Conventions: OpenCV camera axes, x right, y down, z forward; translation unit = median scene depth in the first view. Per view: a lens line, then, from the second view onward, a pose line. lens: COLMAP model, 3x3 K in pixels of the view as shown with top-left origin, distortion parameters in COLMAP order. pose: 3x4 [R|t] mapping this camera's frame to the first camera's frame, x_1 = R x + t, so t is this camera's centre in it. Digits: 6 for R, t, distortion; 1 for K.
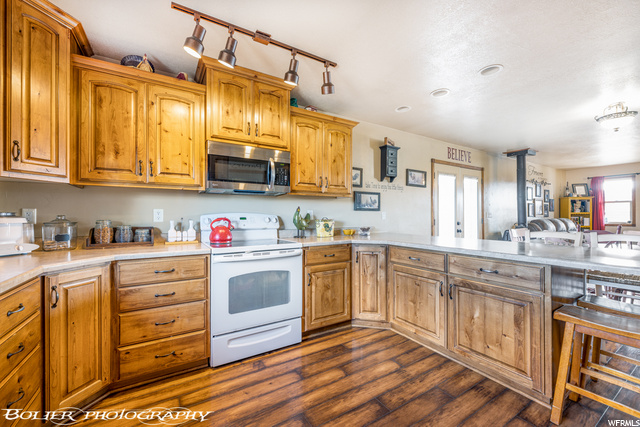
lens RADIAL K [[257.7, 0, 321.6], [0, 257.7, 215.0], [0, 0, 1]] dist [-0.002385, -0.000104]
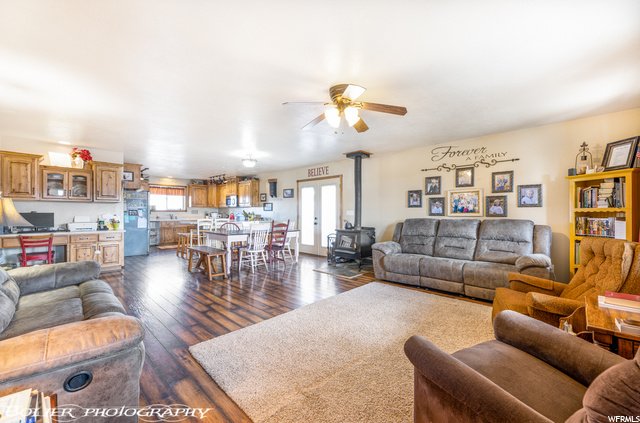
lens RADIAL K [[259.4, 0, 320.1], [0, 259.4, 213.0], [0, 0, 1]] dist [-0.001461, -0.000296]
pose [[0.261564, 0.004924, -0.965174, 1.899280], [0.000613, 0.999986, 0.005267, -0.006517], [0.965186, -0.001969, 0.261557, 0.609185]]
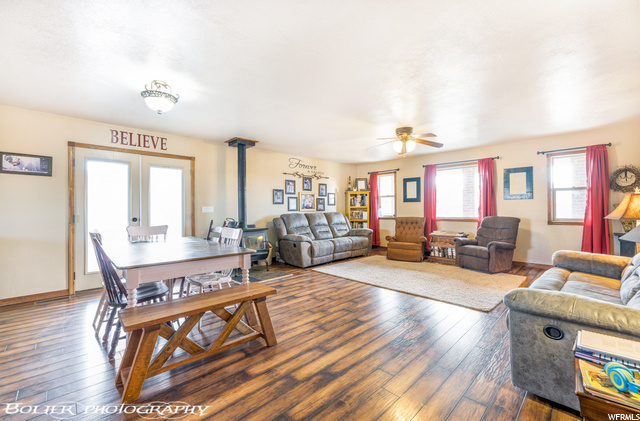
lens RADIAL K [[267.1, 0, 321.1], [0, 267.1, 207.9], [0, 0, 1]] dist [-0.002627, -0.000537]
pose [[0.974309, 0.000117, 0.225214, 0.897877], [-0.000348, 0.999999, 0.000987, -0.007742], [-0.225214, -0.001040, 0.974309, -0.004914]]
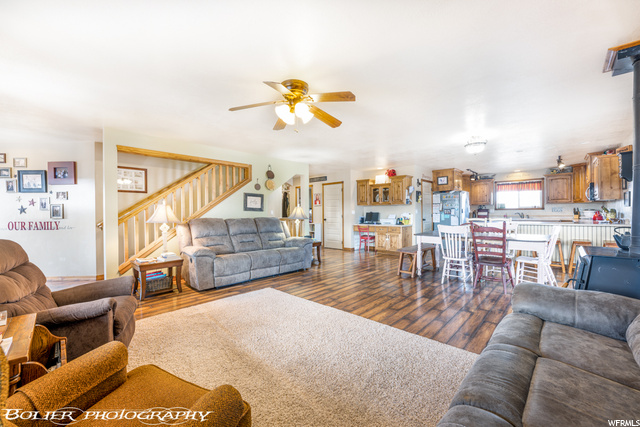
lens RADIAL K [[257.7, 0, 320.1], [0, 257.7, 213.8], [0, 0, 1]] dist [-0.002385, -0.000104]
pose [[-0.963258, 0.014604, -0.268181, 1.466843], [0.014304, 0.999893, 0.003073, -0.003770], [0.268197, -0.000876, -0.963364, 1.333475]]
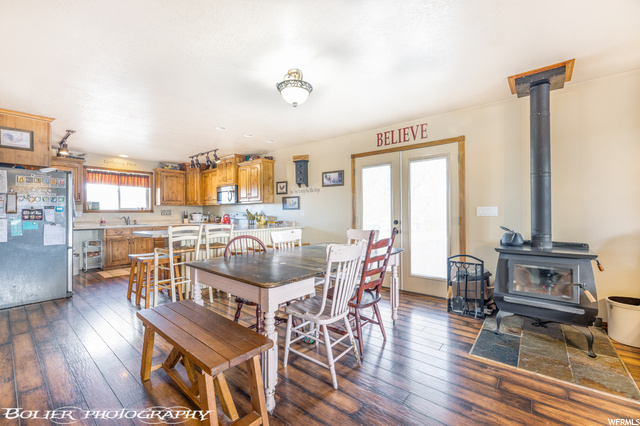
lens RADIAL K [[266.6, 0, 321.1], [0, 266.6, 213.9], [0, 0, 1]] dist [-0.001075, 0.000768]
pose [[0.326483, 0.003939, -0.945195, 1.189446], [0.007896, 0.999945, 0.006895, -0.001491], [0.945170, -0.009714, 0.326434, 0.489533]]
